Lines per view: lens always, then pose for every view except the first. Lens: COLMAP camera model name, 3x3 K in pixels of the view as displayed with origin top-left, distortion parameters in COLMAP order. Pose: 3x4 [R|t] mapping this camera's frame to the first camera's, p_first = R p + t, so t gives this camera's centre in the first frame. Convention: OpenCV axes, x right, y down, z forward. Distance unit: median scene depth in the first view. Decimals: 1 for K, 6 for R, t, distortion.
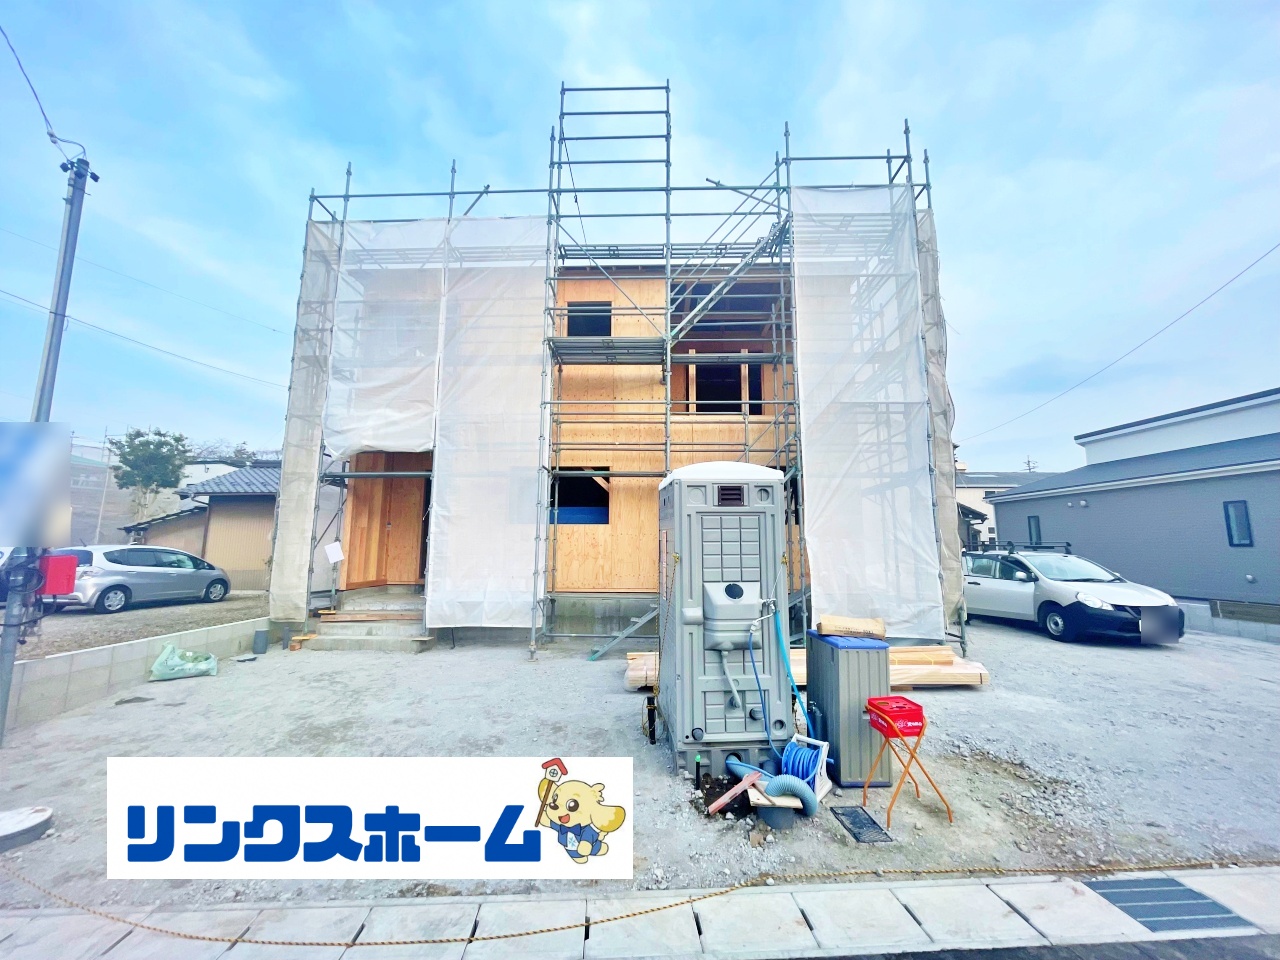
lens RADIAL K [[517.2, 0, 637.3], [0, 517.2, 482.4], [0, 0, 1]] dist [-0.004702, -0.000280]
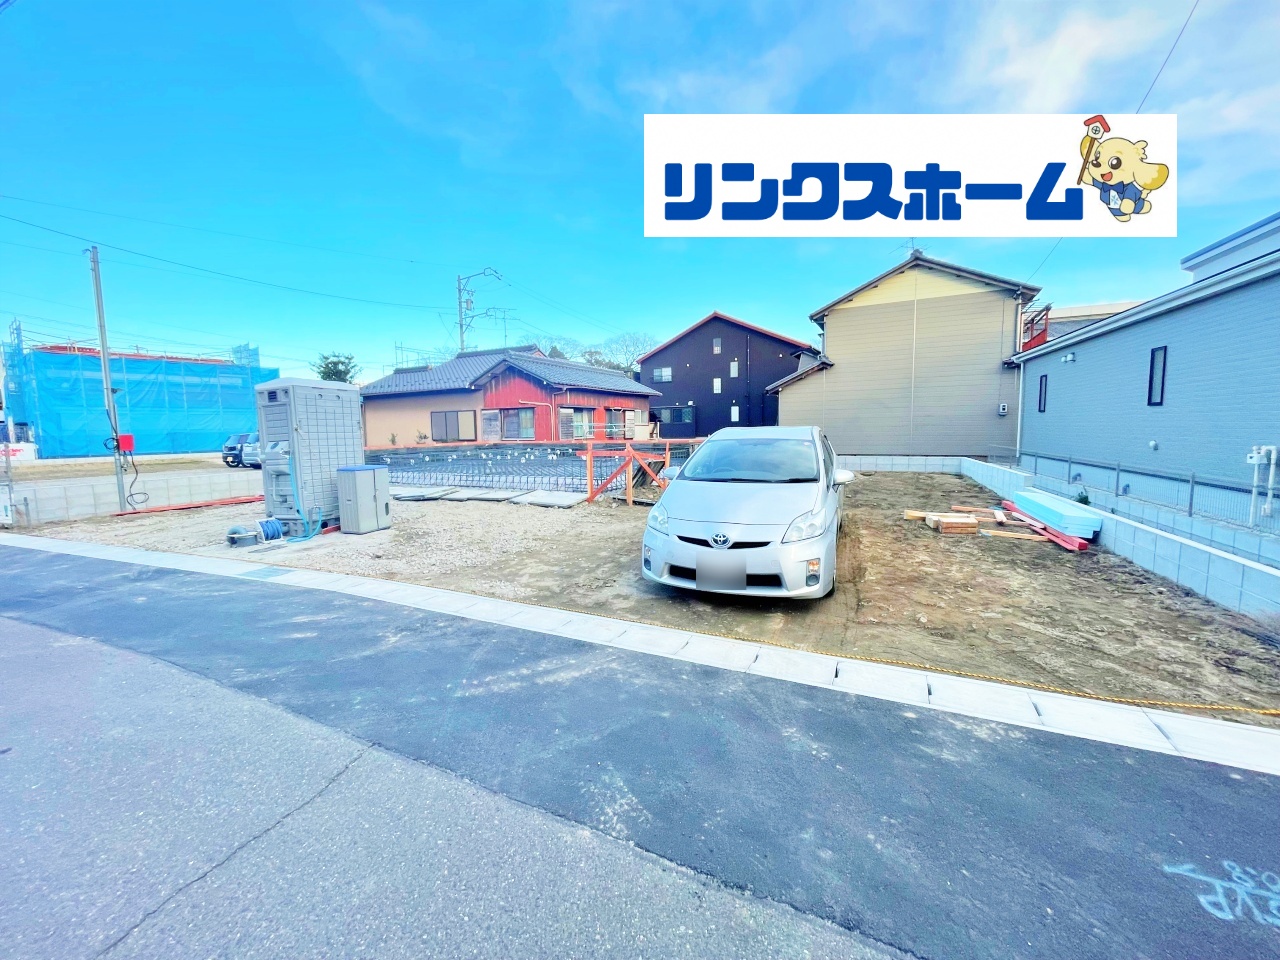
lens RADIAL K [[517.2, 0, 640.5], [0, 517.2, 481.4], [0, 0, 1]] dist [-0.004702, -0.000280]
pose [[0.907626, 0.022559, -0.419173, 0.776765], [0.074333, 0.974138, 0.213378, 0.009609], [0.413146, -0.224825, 0.882476, -0.060615]]
